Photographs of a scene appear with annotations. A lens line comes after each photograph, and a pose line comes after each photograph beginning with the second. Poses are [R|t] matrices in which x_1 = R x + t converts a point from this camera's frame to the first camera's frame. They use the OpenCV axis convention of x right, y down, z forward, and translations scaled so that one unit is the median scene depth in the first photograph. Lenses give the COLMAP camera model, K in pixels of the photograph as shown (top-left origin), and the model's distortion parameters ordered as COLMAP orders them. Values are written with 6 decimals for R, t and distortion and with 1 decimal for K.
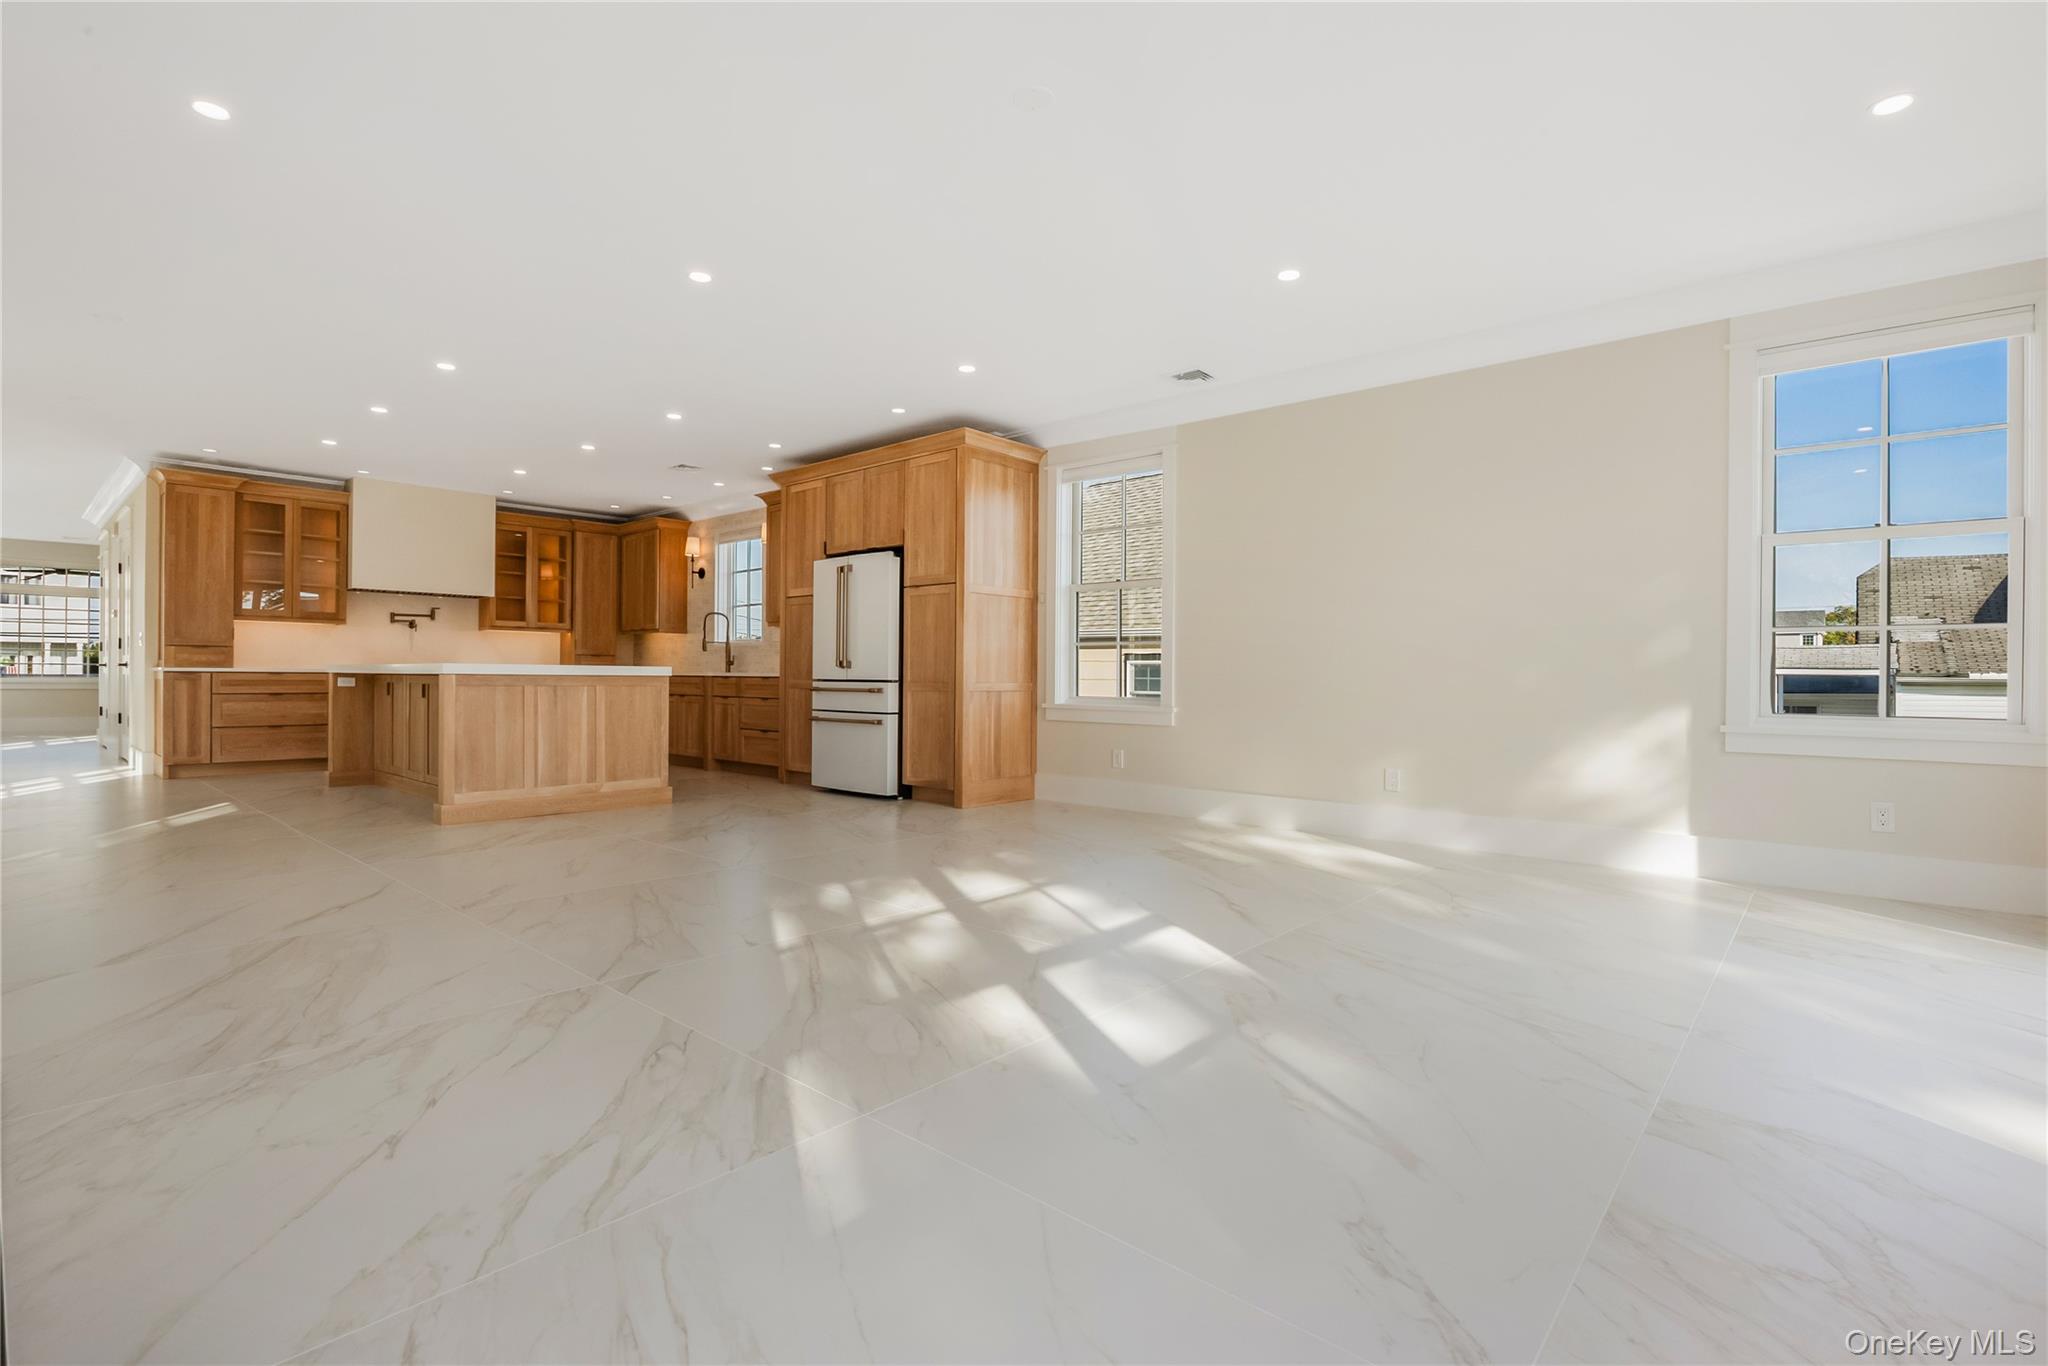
lens RADIAL K [[951.1, 0, 1024.0], [0, 951.1, 683.0], [0, 0, 1]] dist [-0.022249, 0.001628]
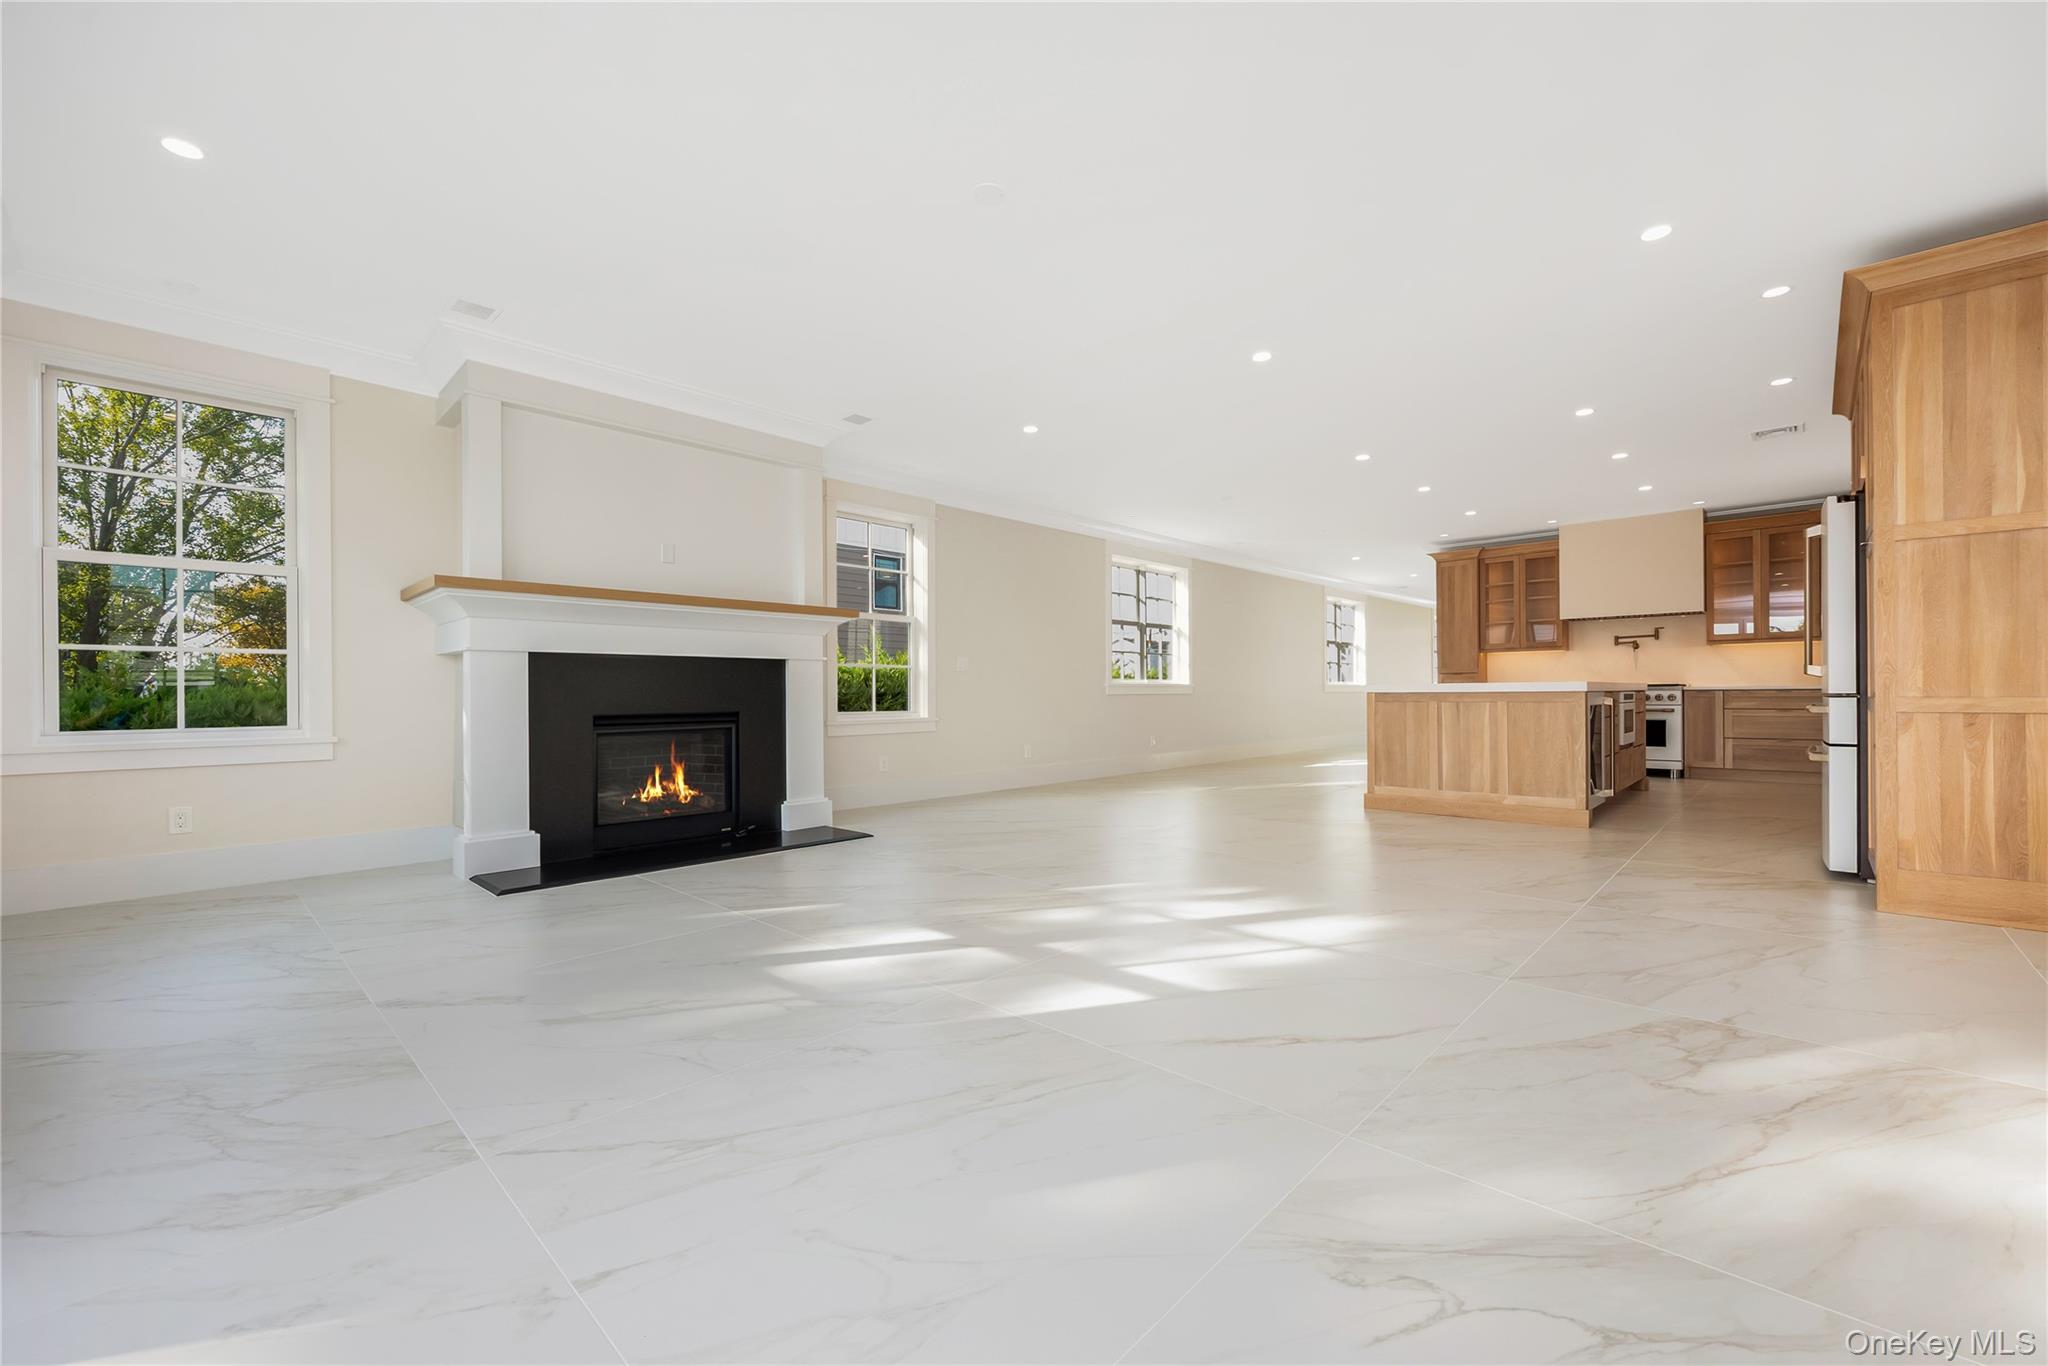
lens RADIAL K [[818.5, 0, 1032.8], [0, 818.5, 689.2], [0, 0, 1]] dist [-0.004108, -0.000390]
pose [[-0.033089, -0.013811, -0.999357, 0.375019], [0.002467, 0.999900, -0.013901, 0.000088], [0.999449, -0.002925, -0.033051, 0.402370]]
